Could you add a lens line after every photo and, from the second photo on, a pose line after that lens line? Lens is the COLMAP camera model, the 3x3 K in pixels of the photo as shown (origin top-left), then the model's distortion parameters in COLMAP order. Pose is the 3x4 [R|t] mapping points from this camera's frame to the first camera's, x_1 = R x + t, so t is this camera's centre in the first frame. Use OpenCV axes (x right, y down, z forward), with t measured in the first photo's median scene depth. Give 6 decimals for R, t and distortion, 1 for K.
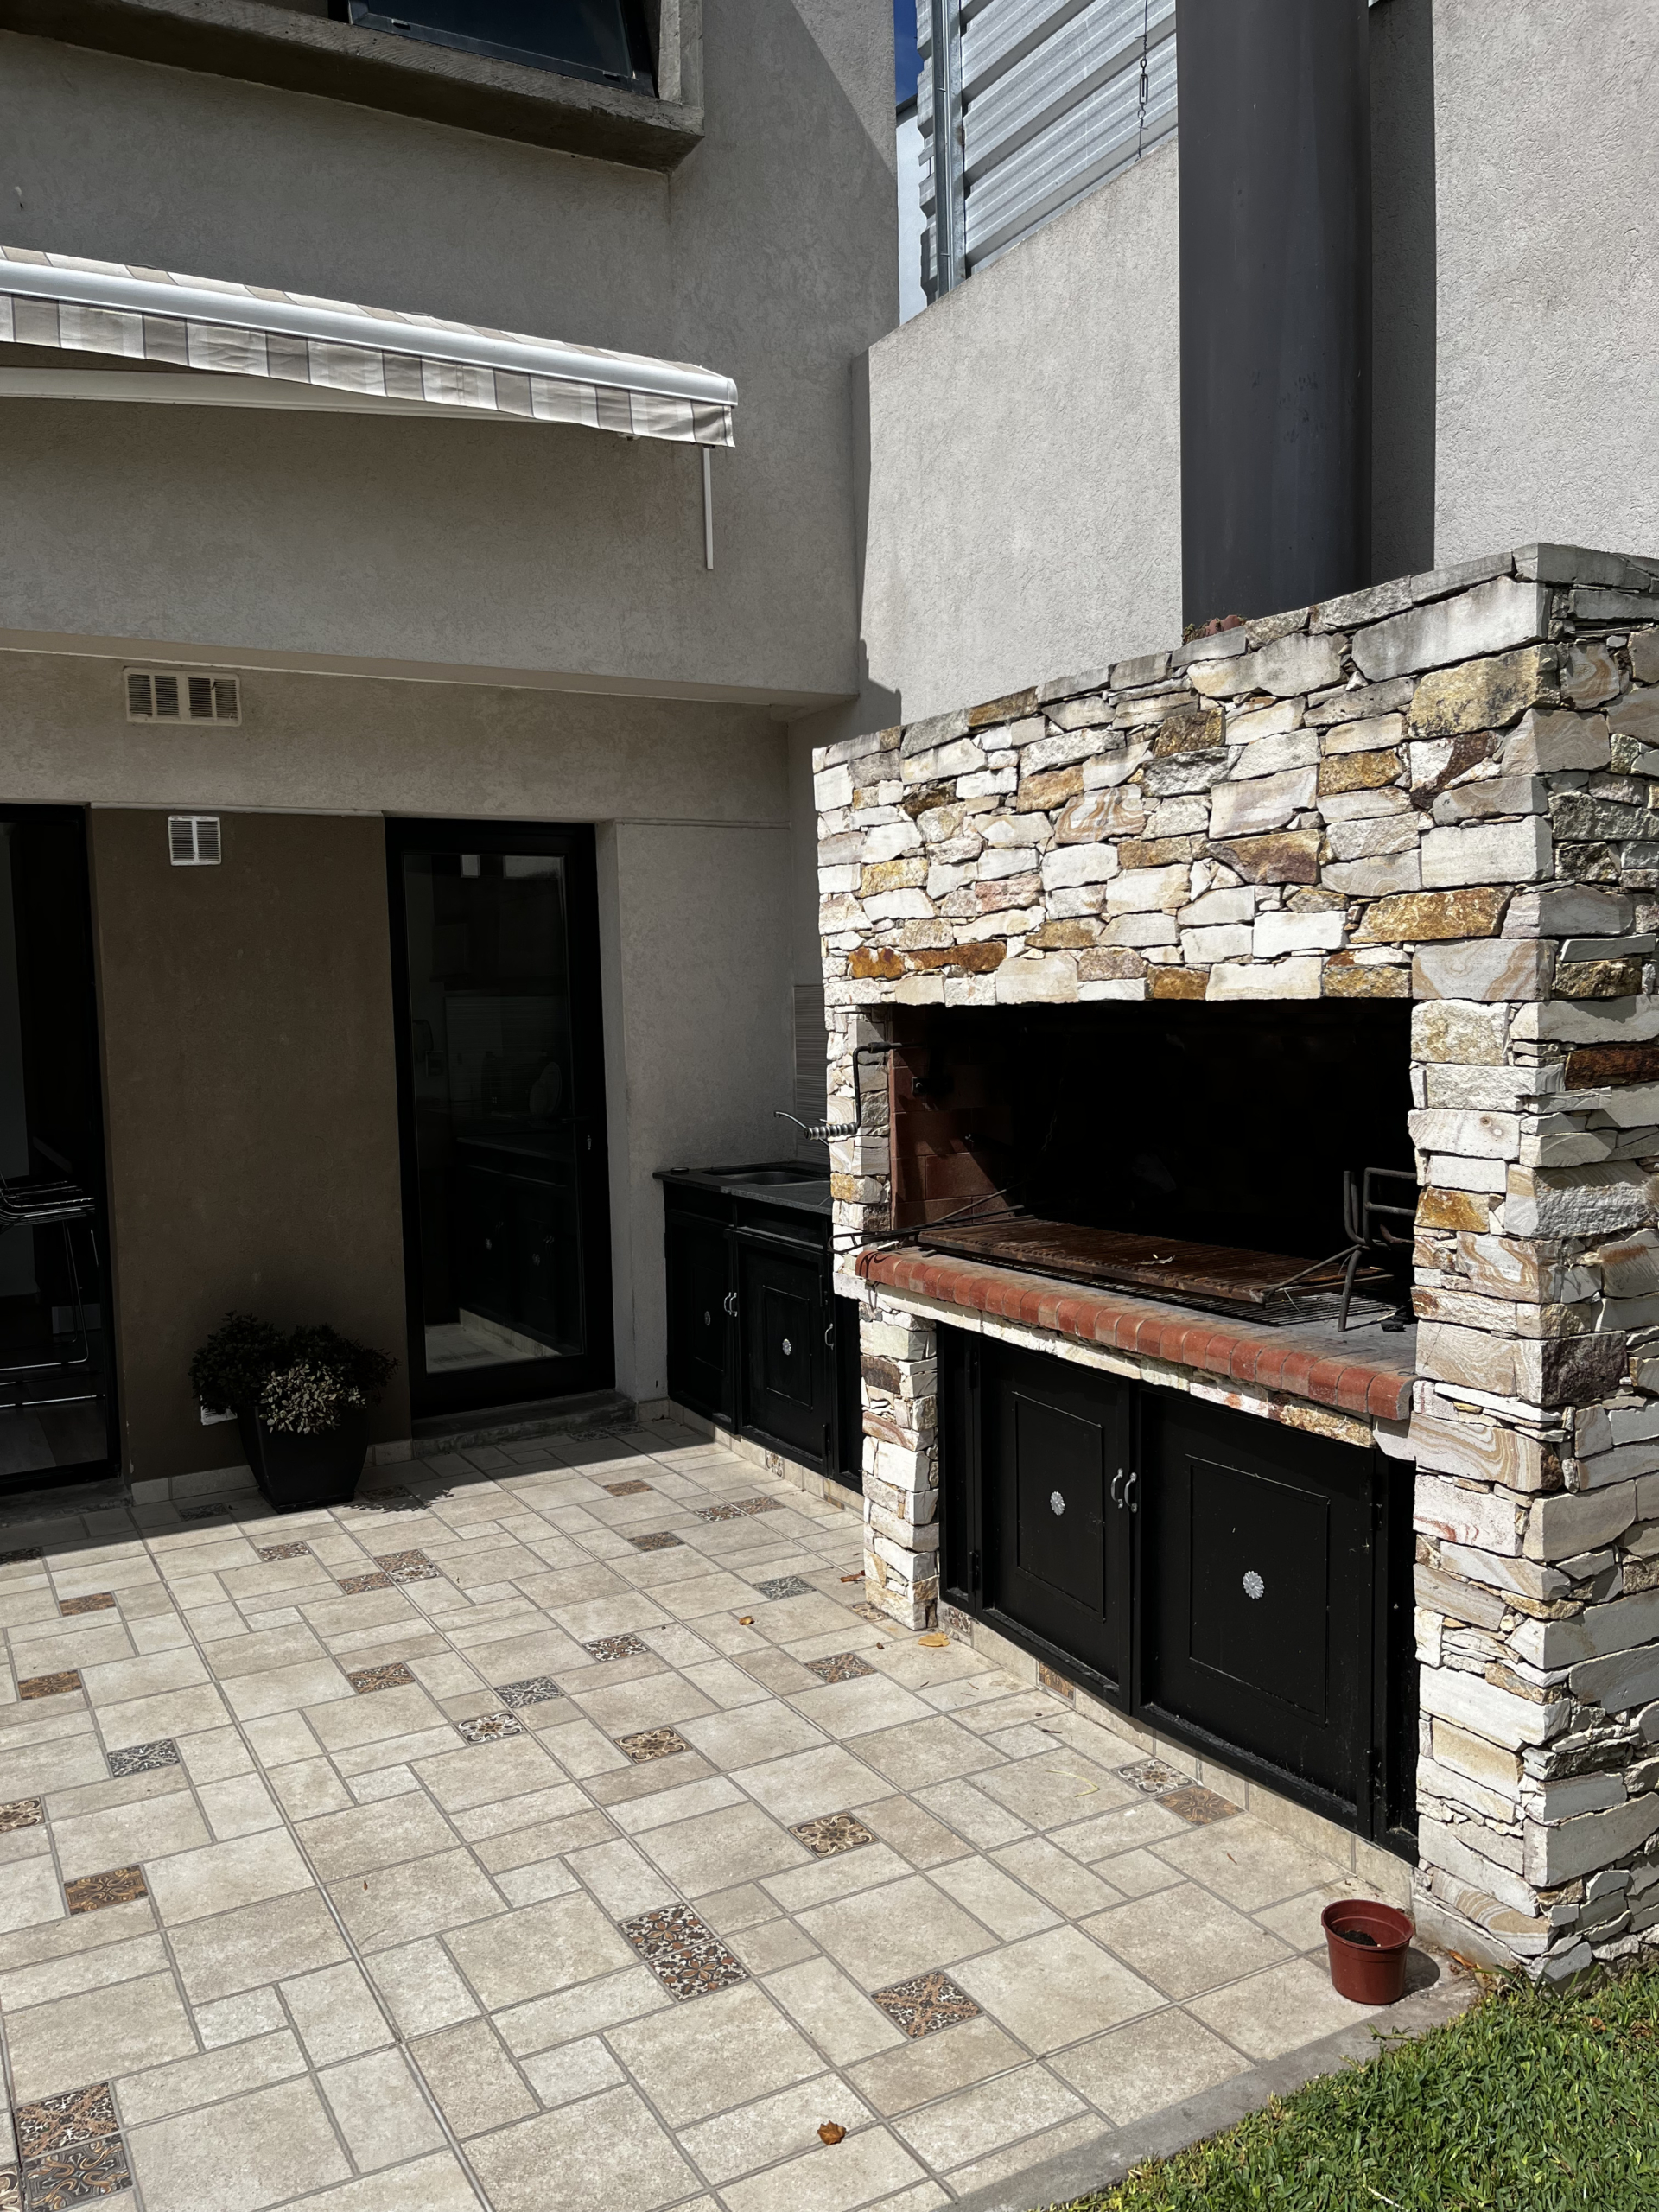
lens RADIAL K [[1699.9, 0, 830.6], [0, 1699.9, 1118.8], [0, 0, 1]] dist [0.074554, -0.078789]
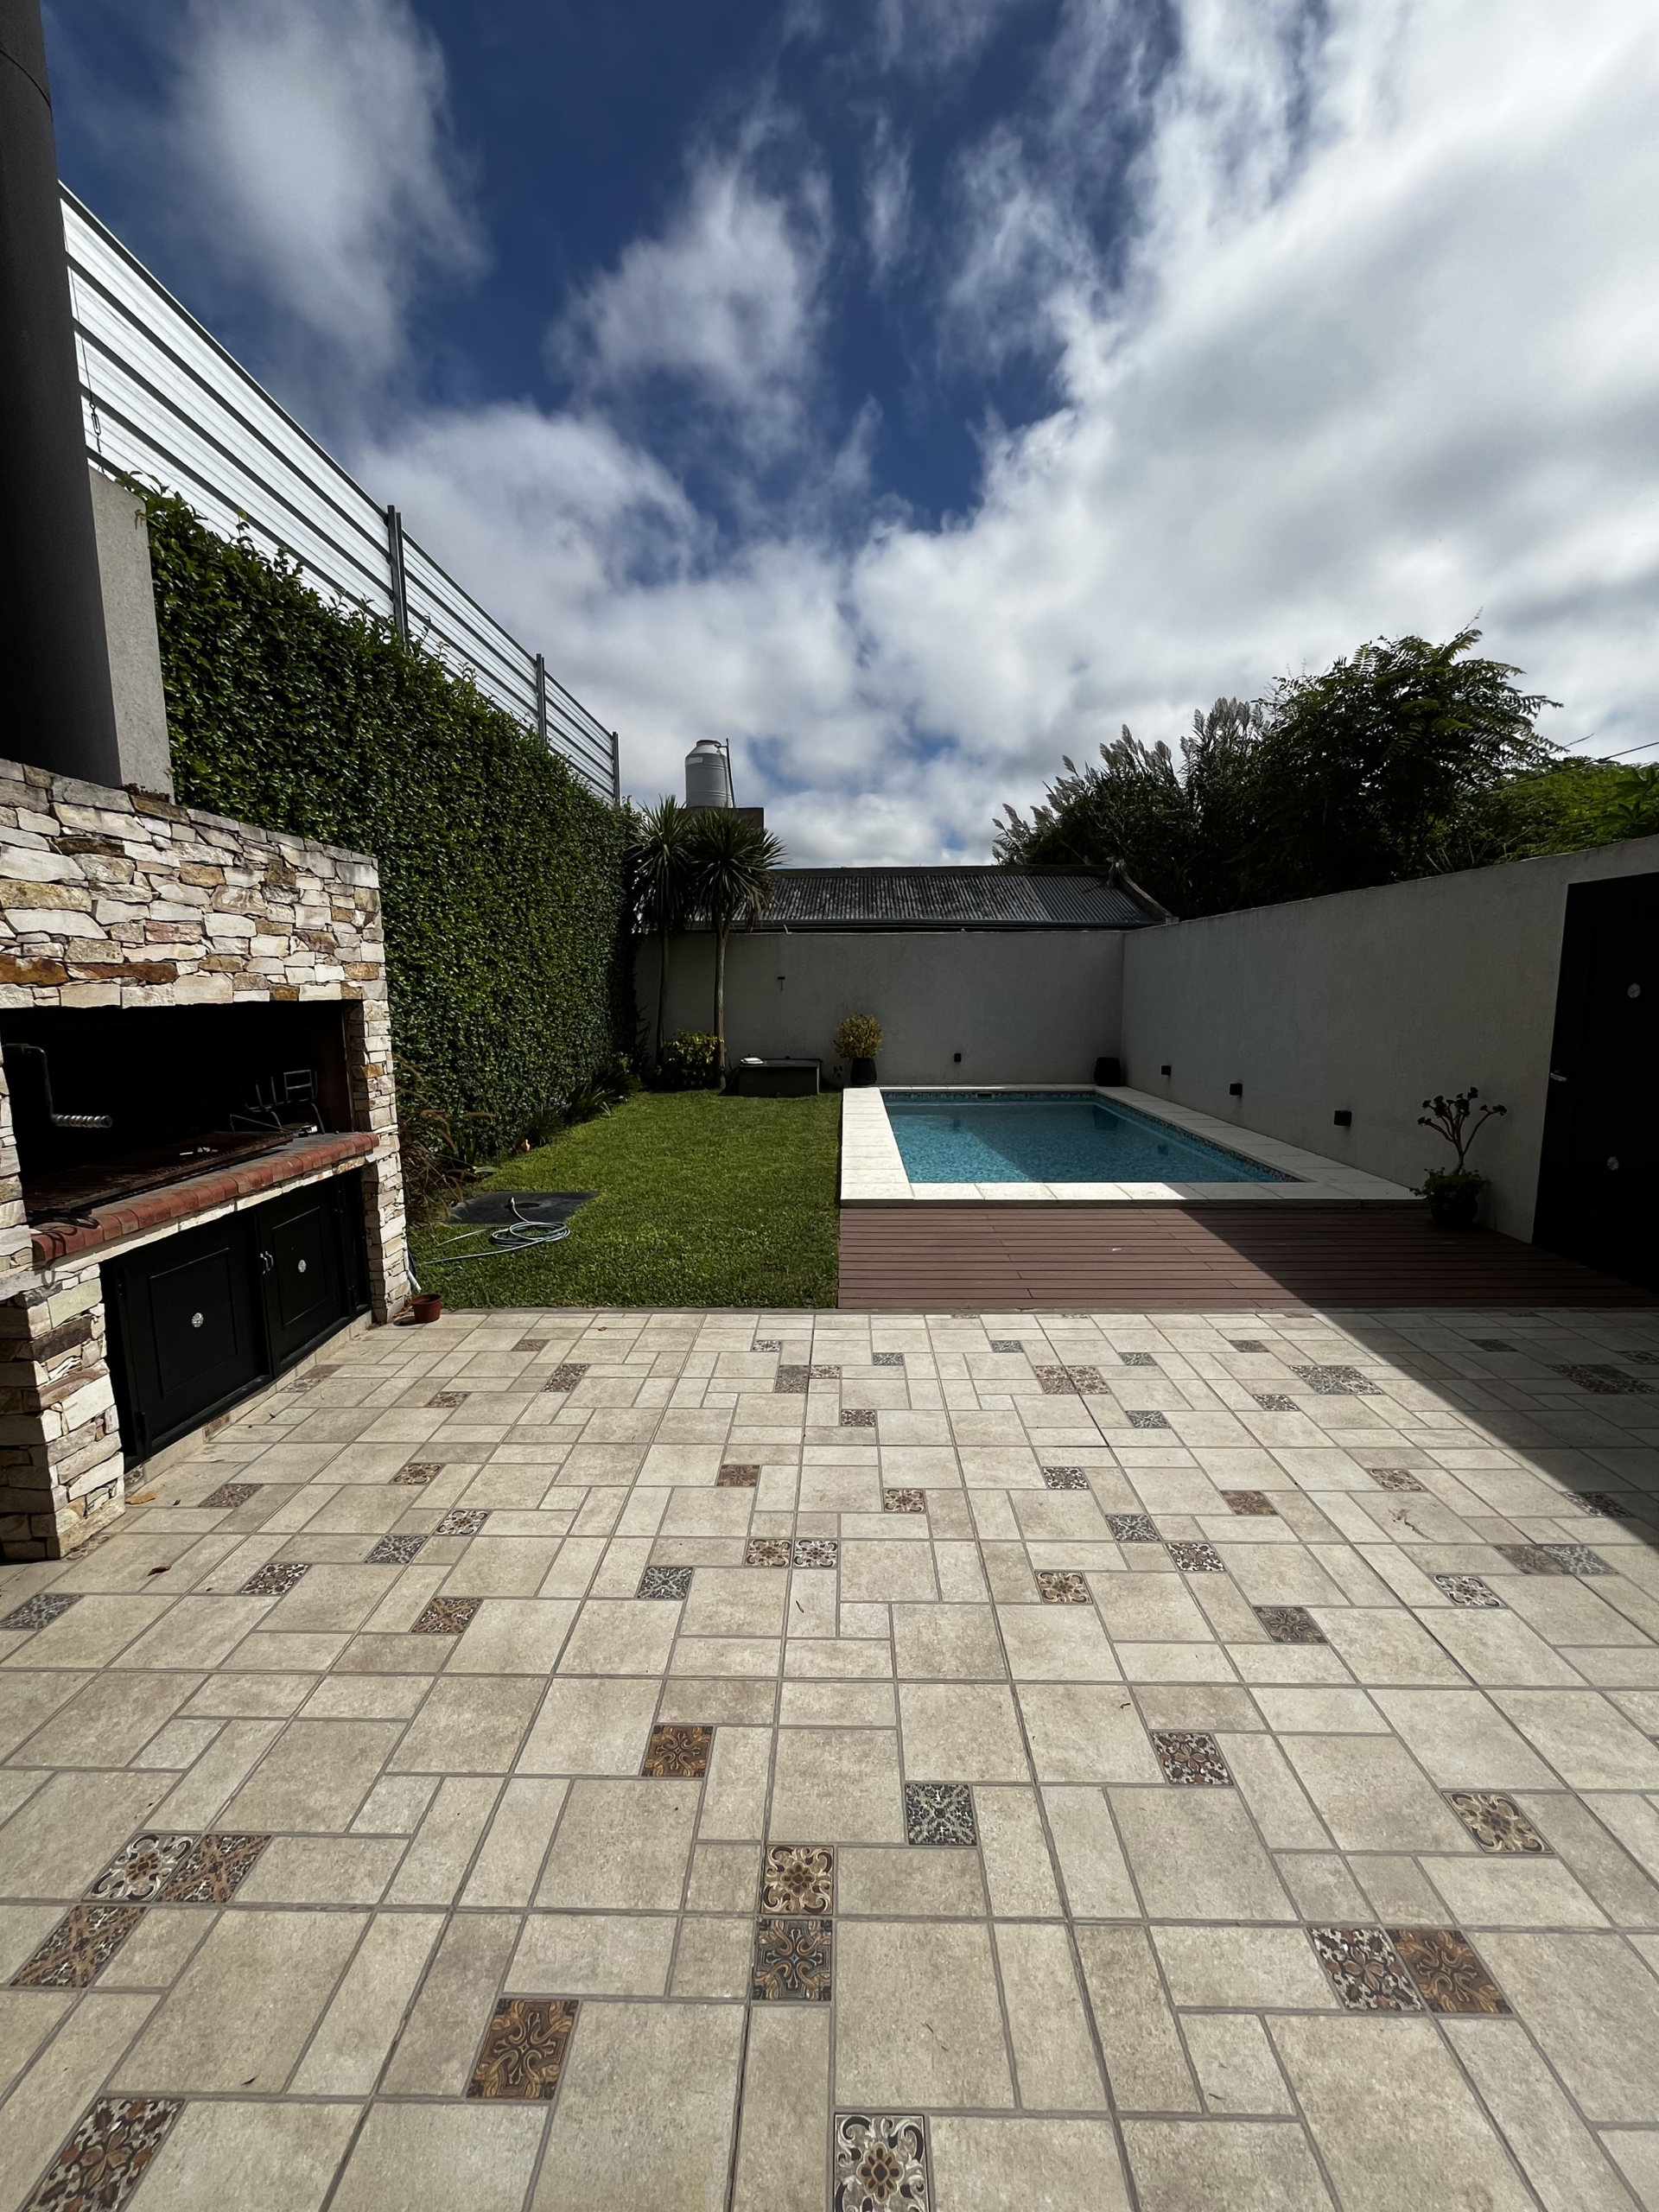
lens RADIAL K [[895.2, 0, 829.5], [0, 895.2, 1106.0], [0, 0, 1]] dist [-0.001682, 0.001130]
pose [[-0.863143, -0.035771, 0.503692, -0.853076], [0.066925, 0.980584, 0.184323, -0.092562], [-0.500506, 0.192807, -0.843990, 1.481187]]
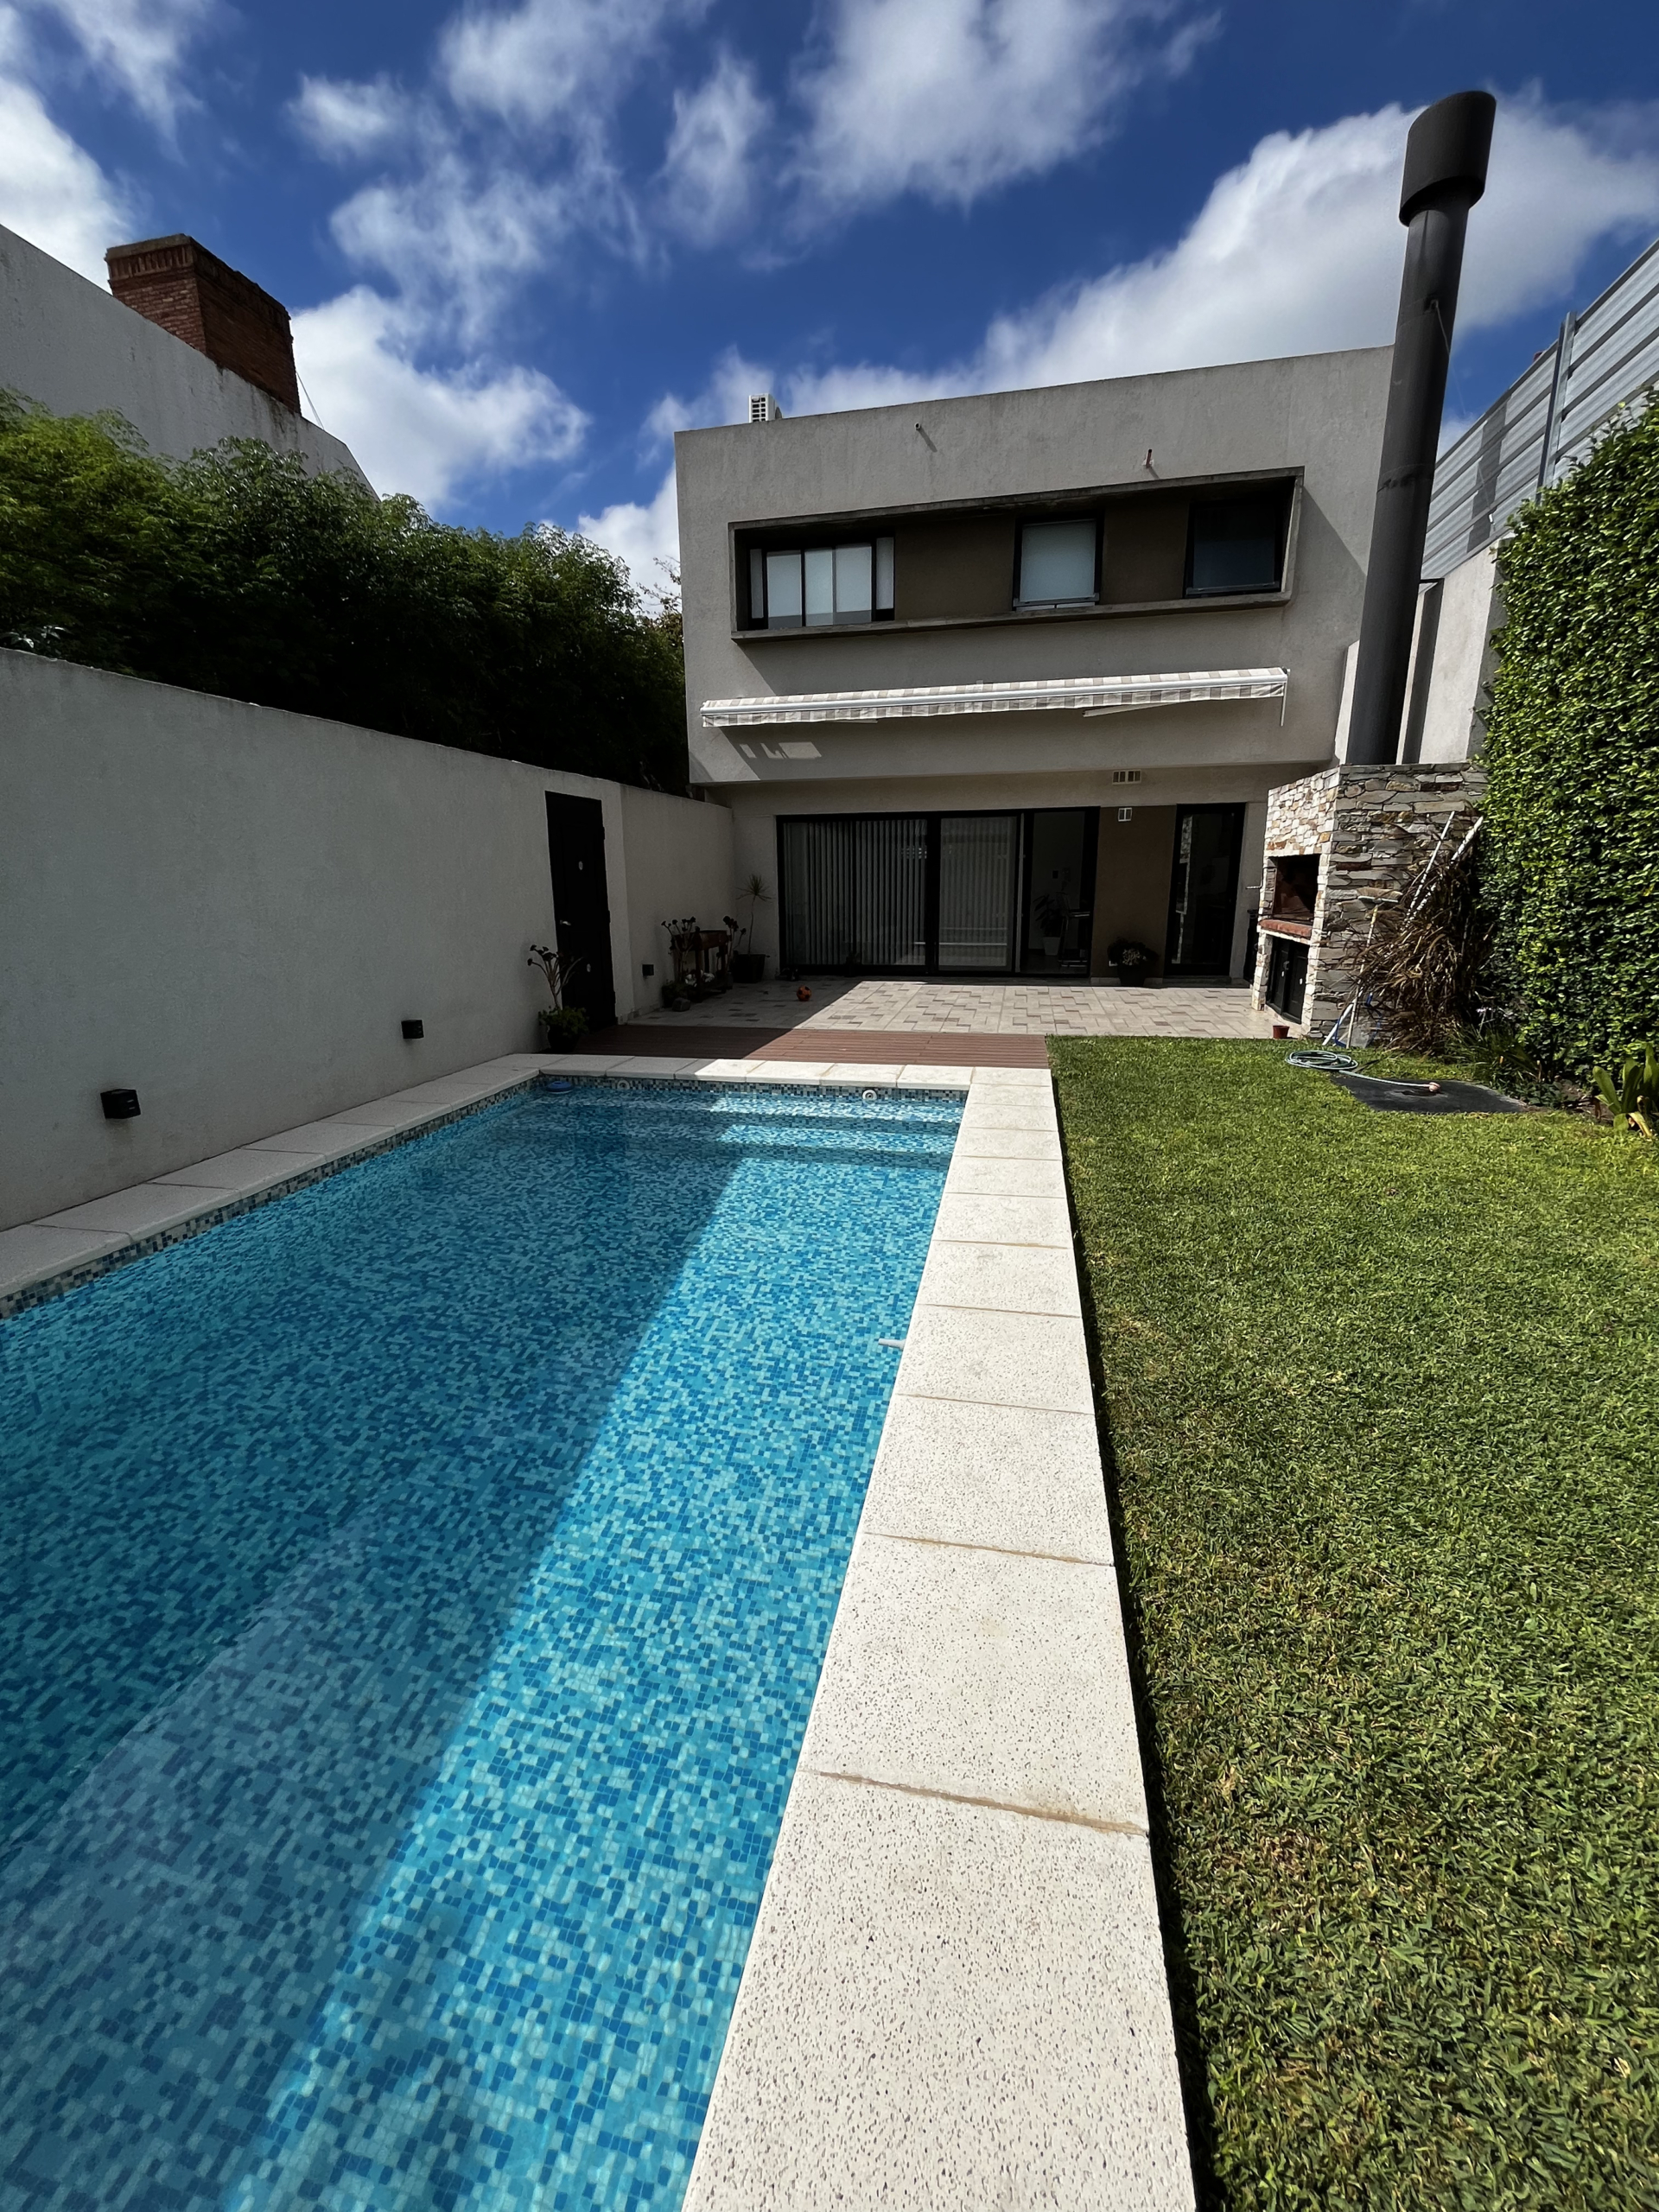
lens RADIAL K [[895.2, 0, 829.5], [0, 895.2, 1106.0], [0, 0, 1]] dist [-0.001682, 0.001130]
pose [[0.752298, 0.180557, -0.633599, 0.823970], [-0.055132, 0.975593, 0.212554, 0.139898], [0.656512, -0.124972, 0.743891, -1.607582]]
